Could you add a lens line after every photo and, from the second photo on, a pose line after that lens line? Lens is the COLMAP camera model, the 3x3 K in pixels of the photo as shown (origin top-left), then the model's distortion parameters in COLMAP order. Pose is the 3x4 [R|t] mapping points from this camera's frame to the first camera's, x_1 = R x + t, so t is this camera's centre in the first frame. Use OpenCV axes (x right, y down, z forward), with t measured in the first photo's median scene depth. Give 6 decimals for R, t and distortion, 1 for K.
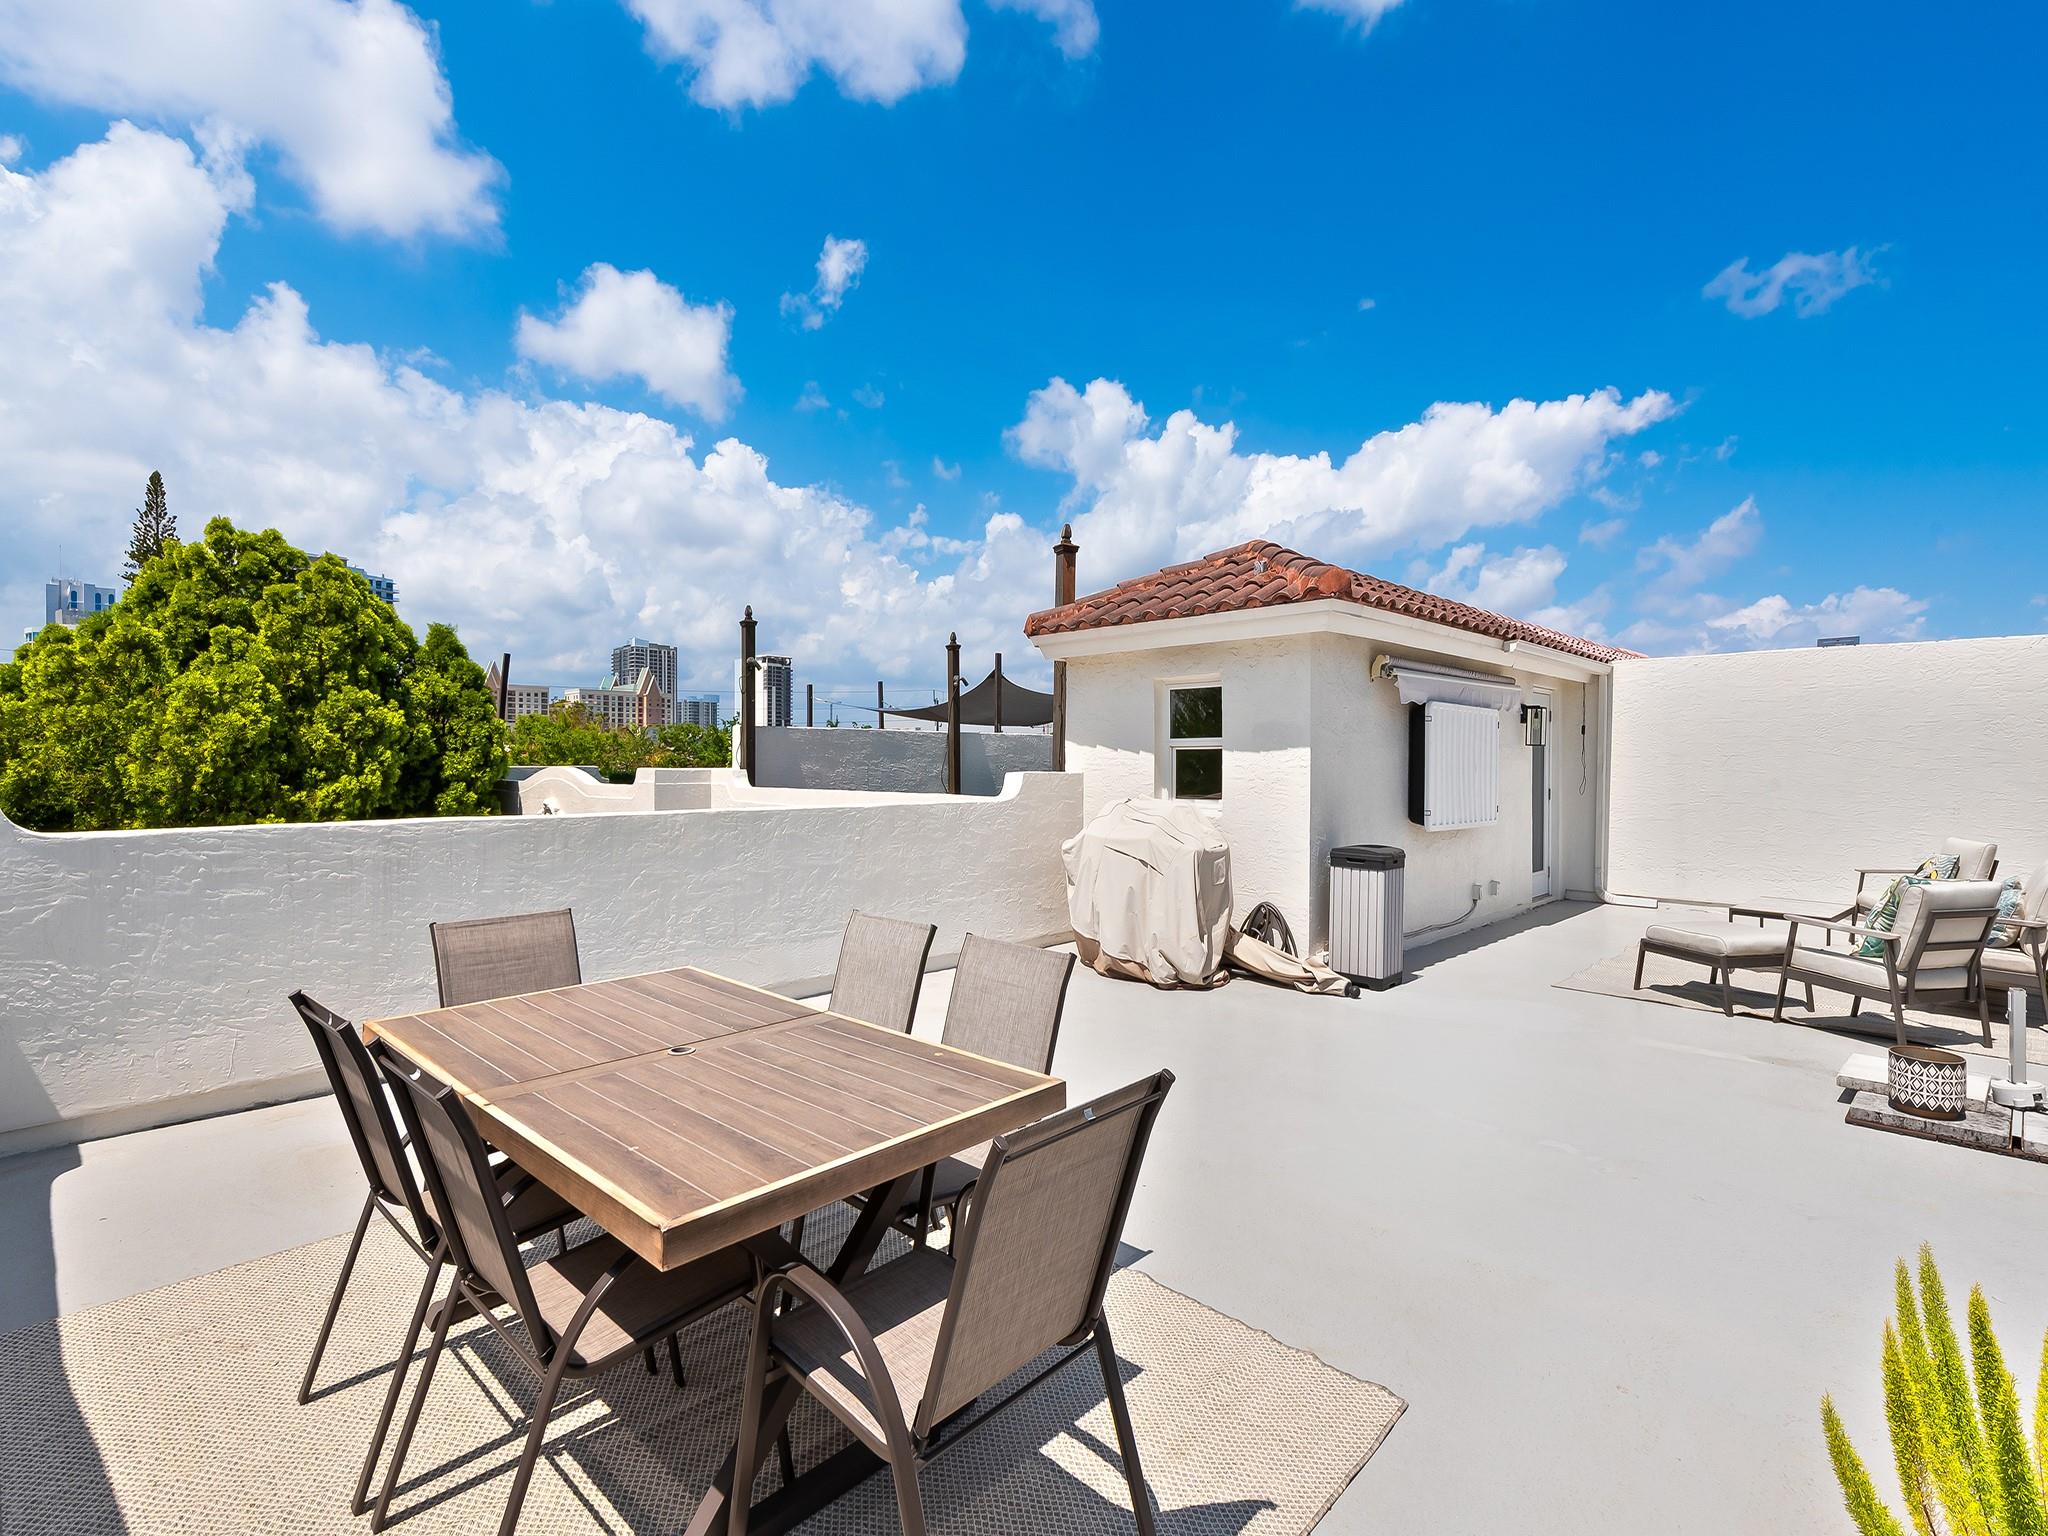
lens RADIAL K [[974.9, 0, 1031.8], [0, 974.9, 771.7], [0, 0, 1]] dist [0.017799, -0.008621]
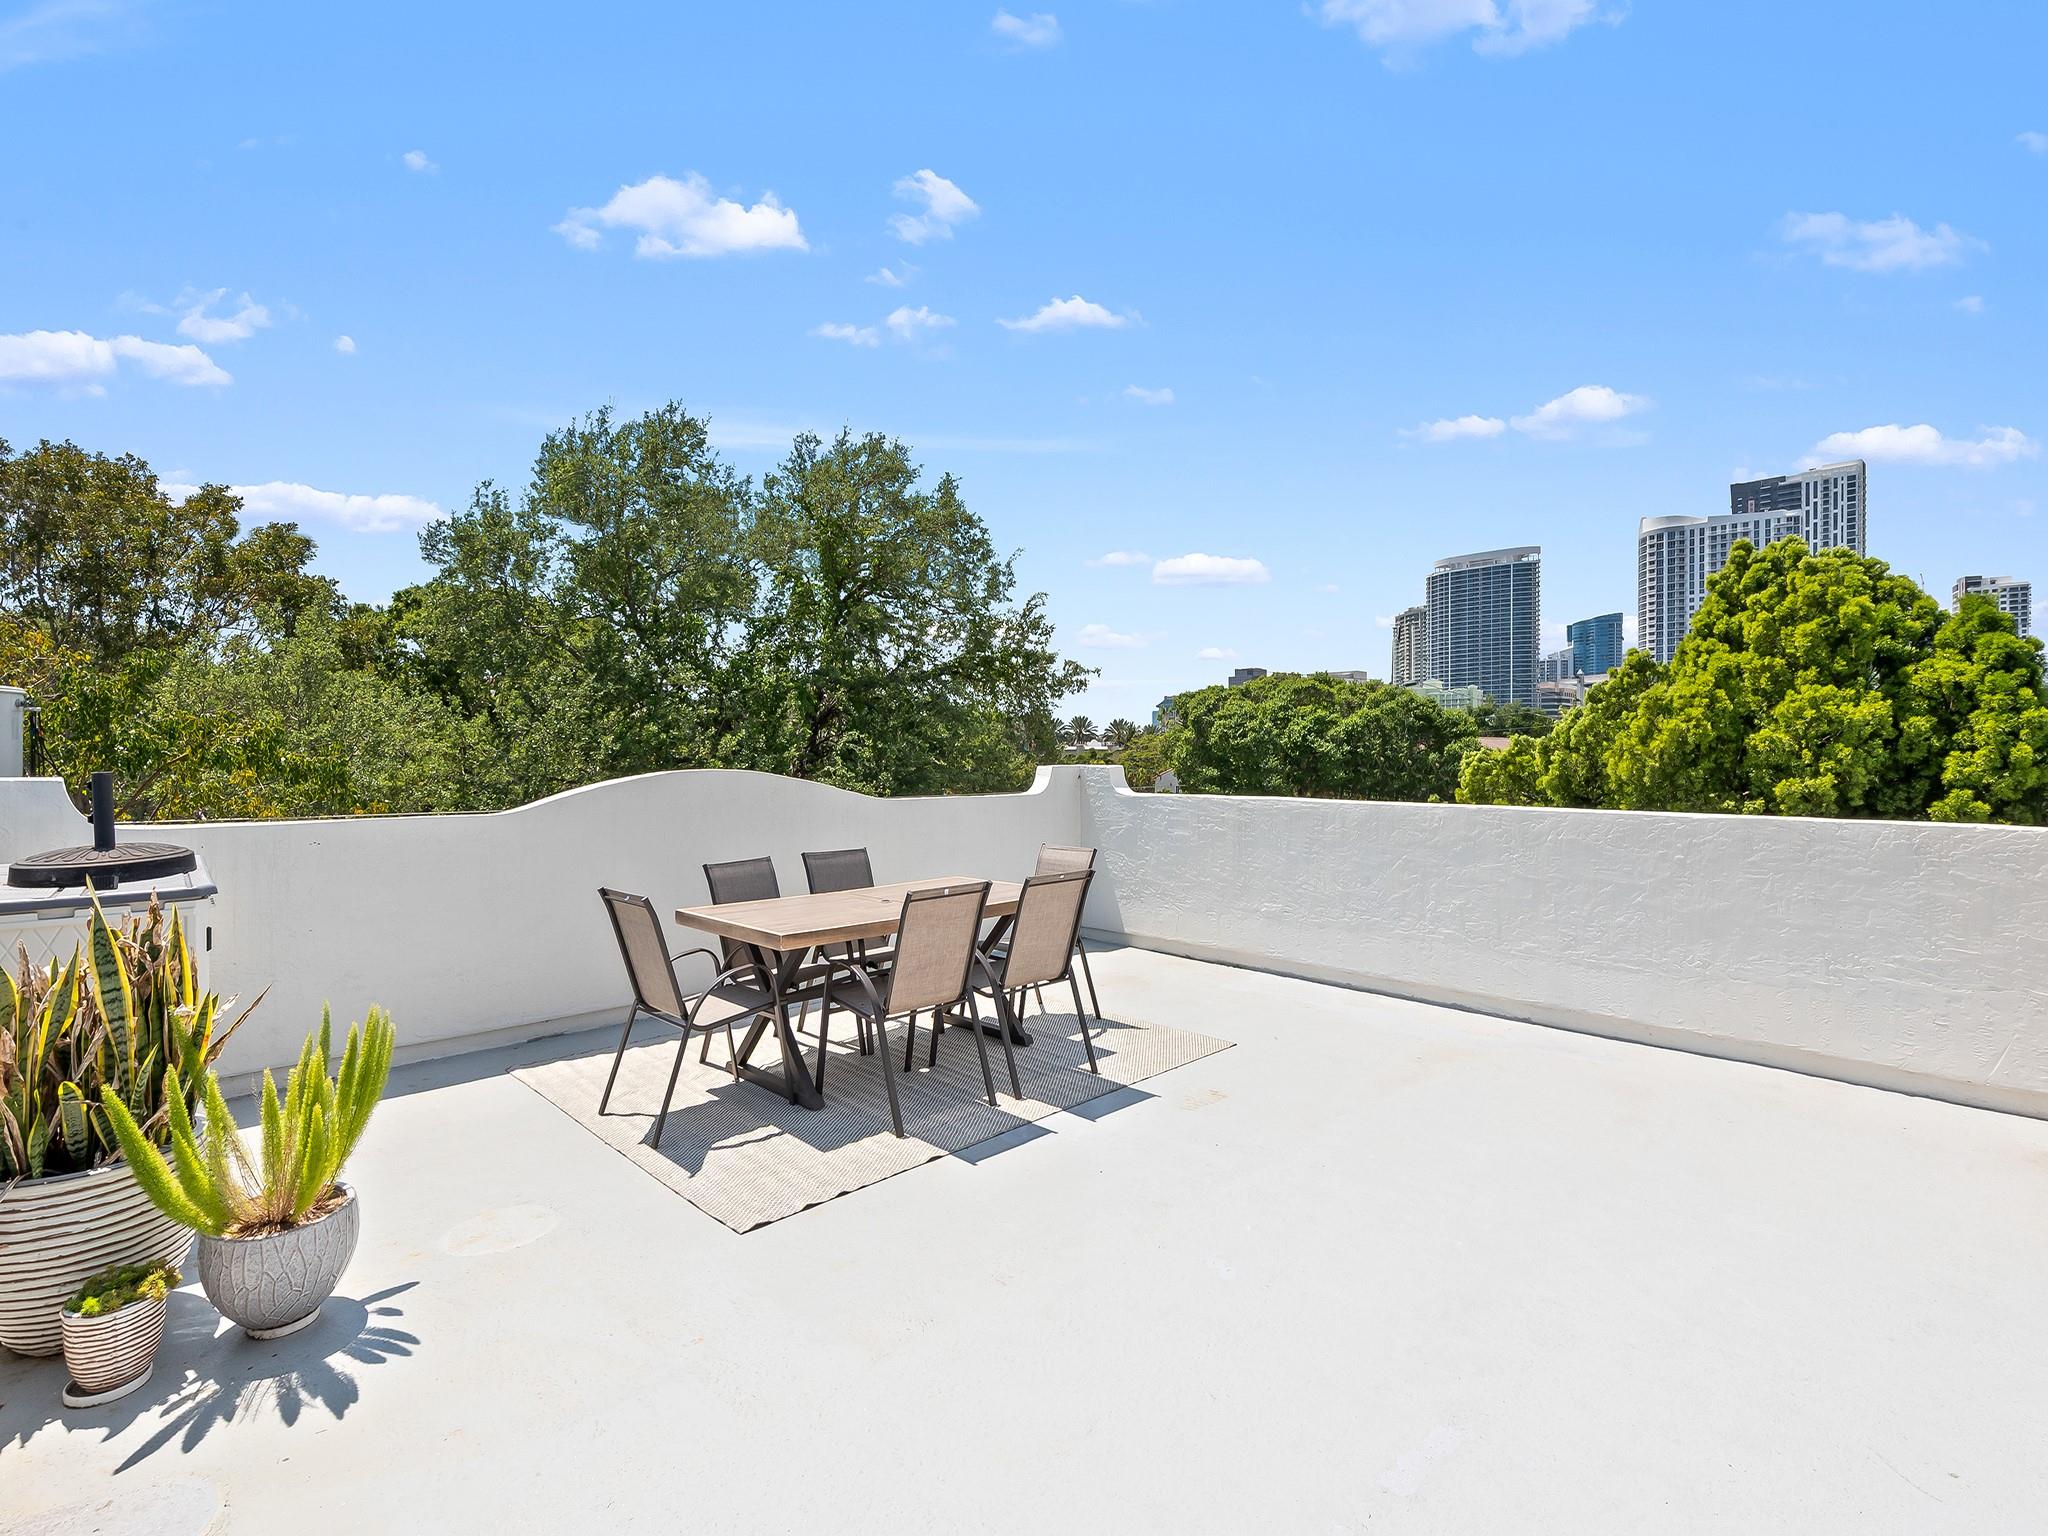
lens RADIAL K [[962.3, 0, 1025.3], [0, 962.3, 760.3], [0, 0, 1]] dist [0.018638, -0.007352]
pose [[-0.042683, 0.001781, -0.999087, 0.318166], [-0.011081, 0.999936, 0.002256, -0.002242], [0.999027, 0.011167, -0.042660, 0.270458]]
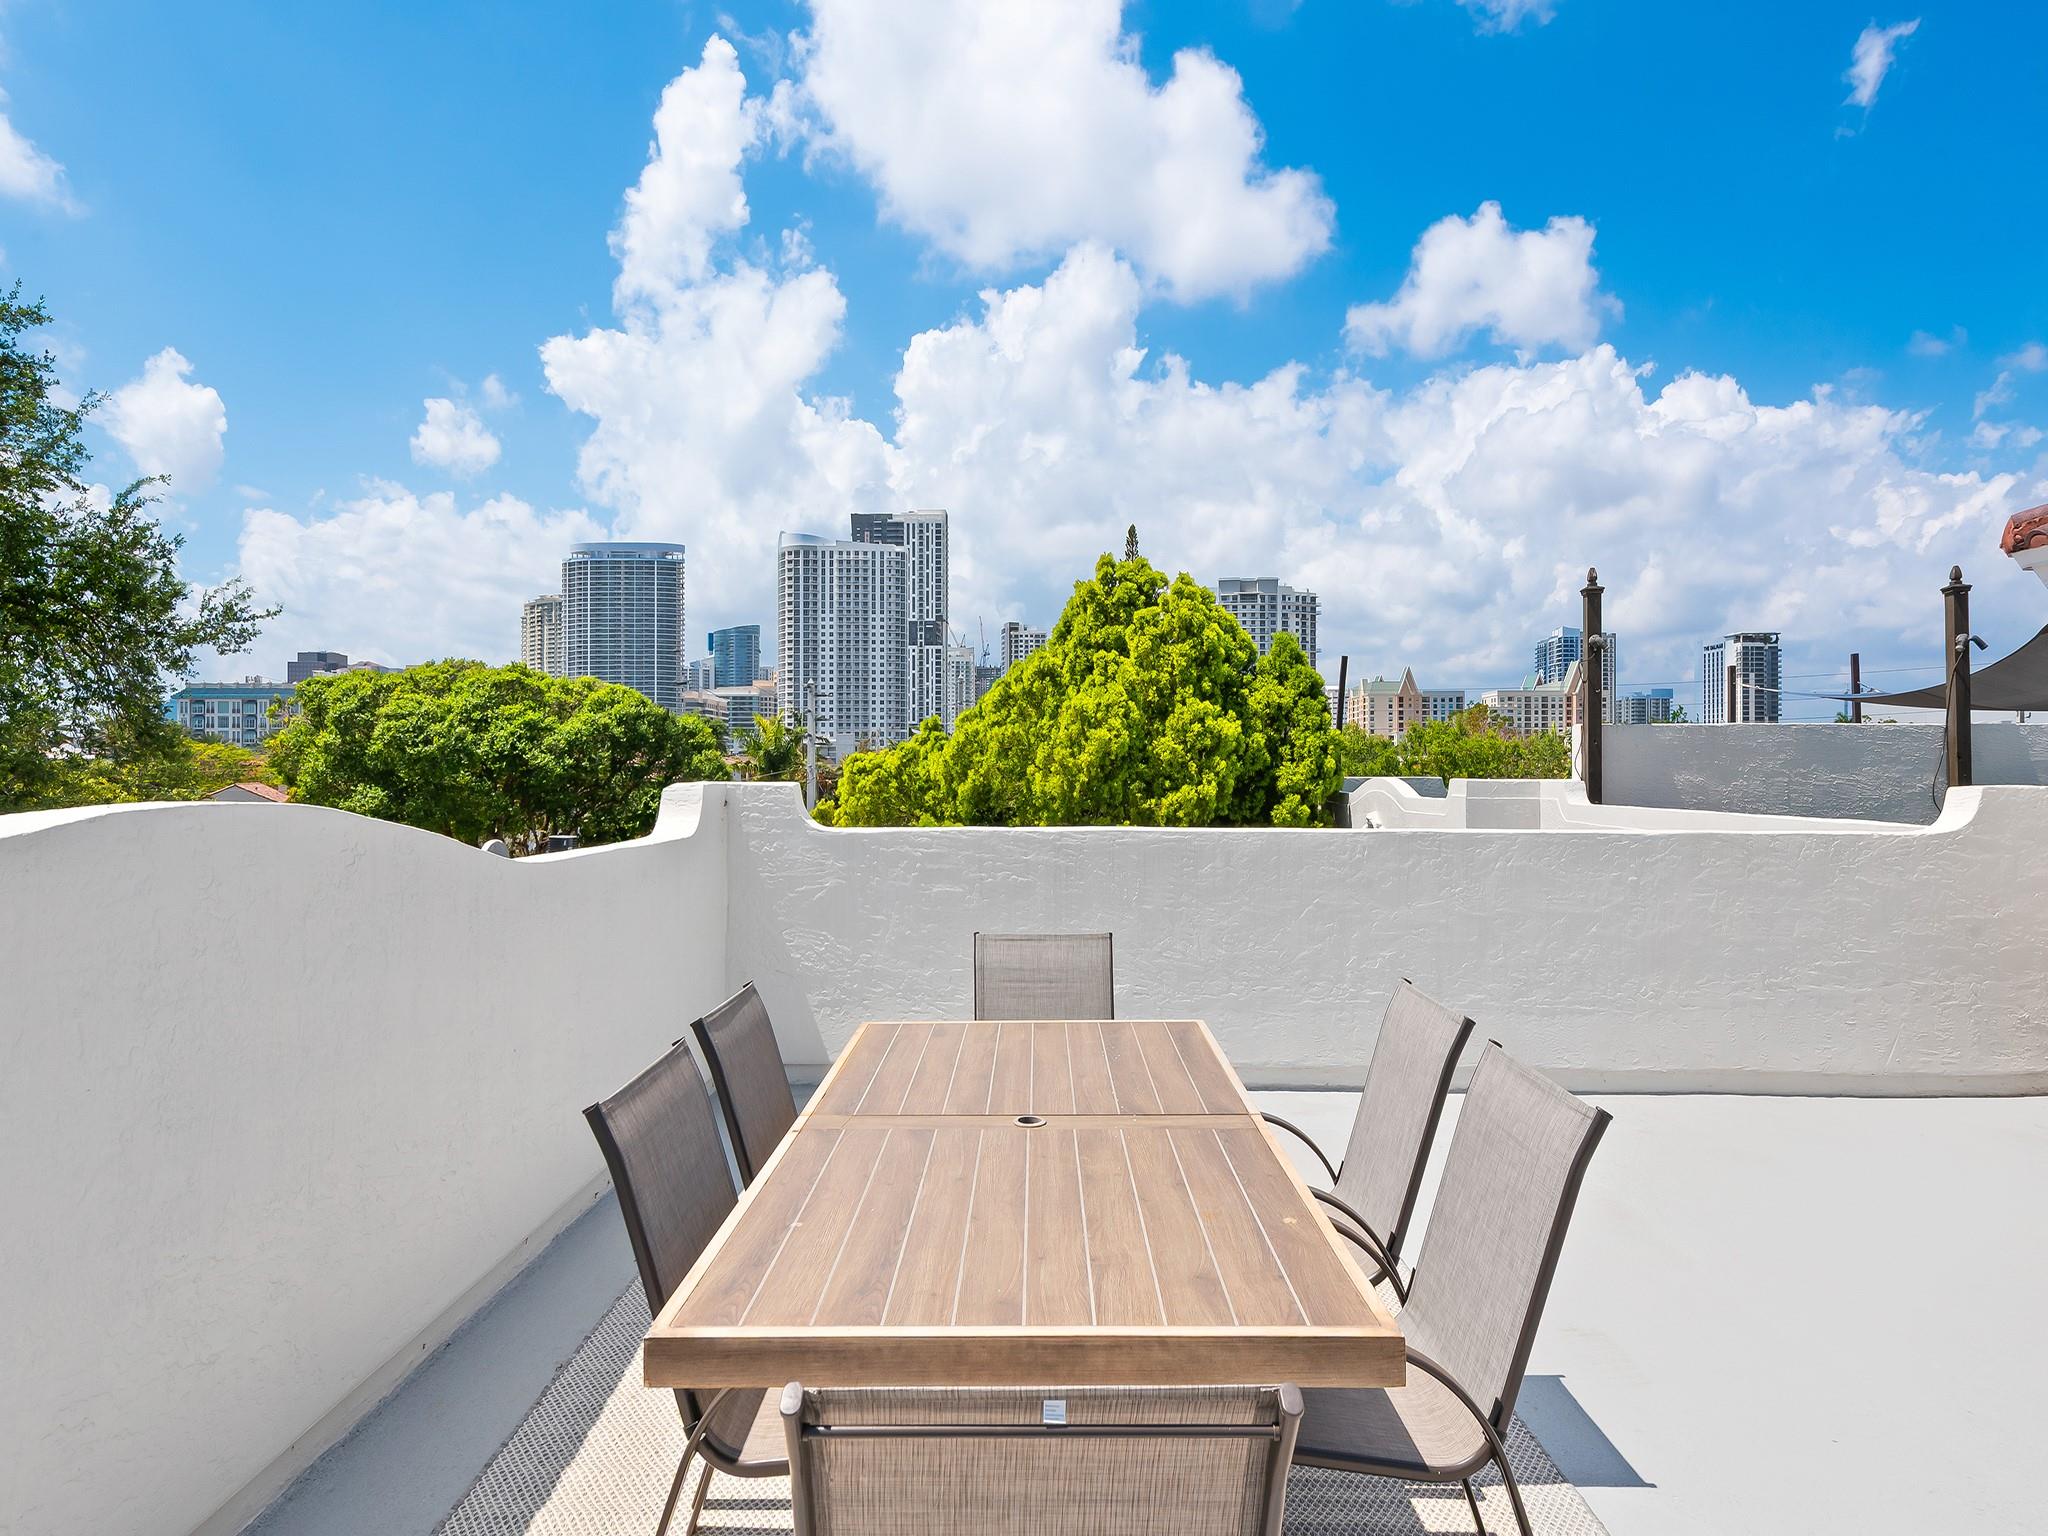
lens RADIAL K [[1123.0, 0, 1024.0], [0, 1123.0, 768.0], [0, 0, 1]] dist [0.010500, -0.000750]
pose [[0.673185, -0.003943, -0.739463, 0.064368], [-0.007046, 0.999906, -0.011746, 0.000852], [0.739440, 0.013118, 0.673095, 0.072893]]
